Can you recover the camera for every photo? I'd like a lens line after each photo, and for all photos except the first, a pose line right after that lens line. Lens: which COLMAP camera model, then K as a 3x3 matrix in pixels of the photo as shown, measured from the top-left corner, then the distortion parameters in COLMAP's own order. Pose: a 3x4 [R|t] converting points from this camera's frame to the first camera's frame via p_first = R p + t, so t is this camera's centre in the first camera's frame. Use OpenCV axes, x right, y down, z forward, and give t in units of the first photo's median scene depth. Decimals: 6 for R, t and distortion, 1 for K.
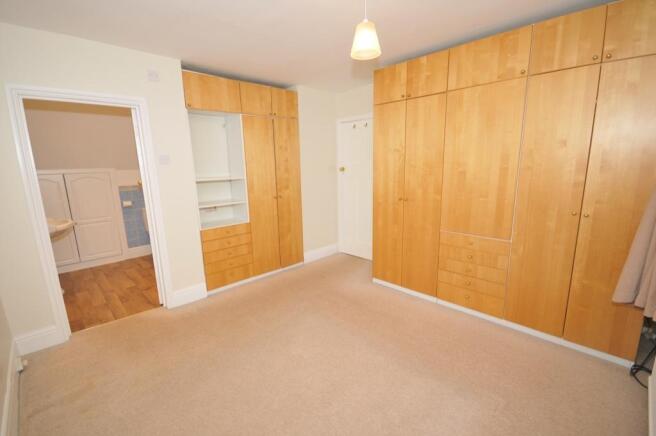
lens RADIAL K [[289.4, 0, 329.2], [0, 289.4, 221.5], [0, 0, 1]] dist [-0.001881, -0.000702]
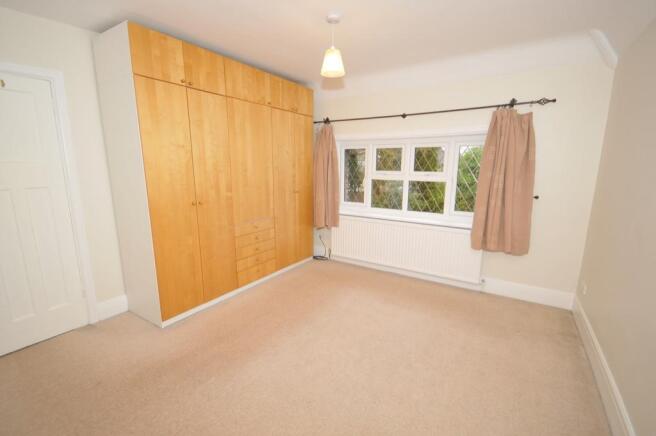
lens RADIAL K [[289.4, 0, 329.2], [0, 289.4, 221.5], [0, 0, 1]] dist [-0.001881, -0.000702]
pose [[-0.217601, -0.171648, 0.960826, -0.765688], [0.191588, 0.957752, 0.214489, -0.154108], [-0.957050, 0.230756, -0.175522, 0.896371]]
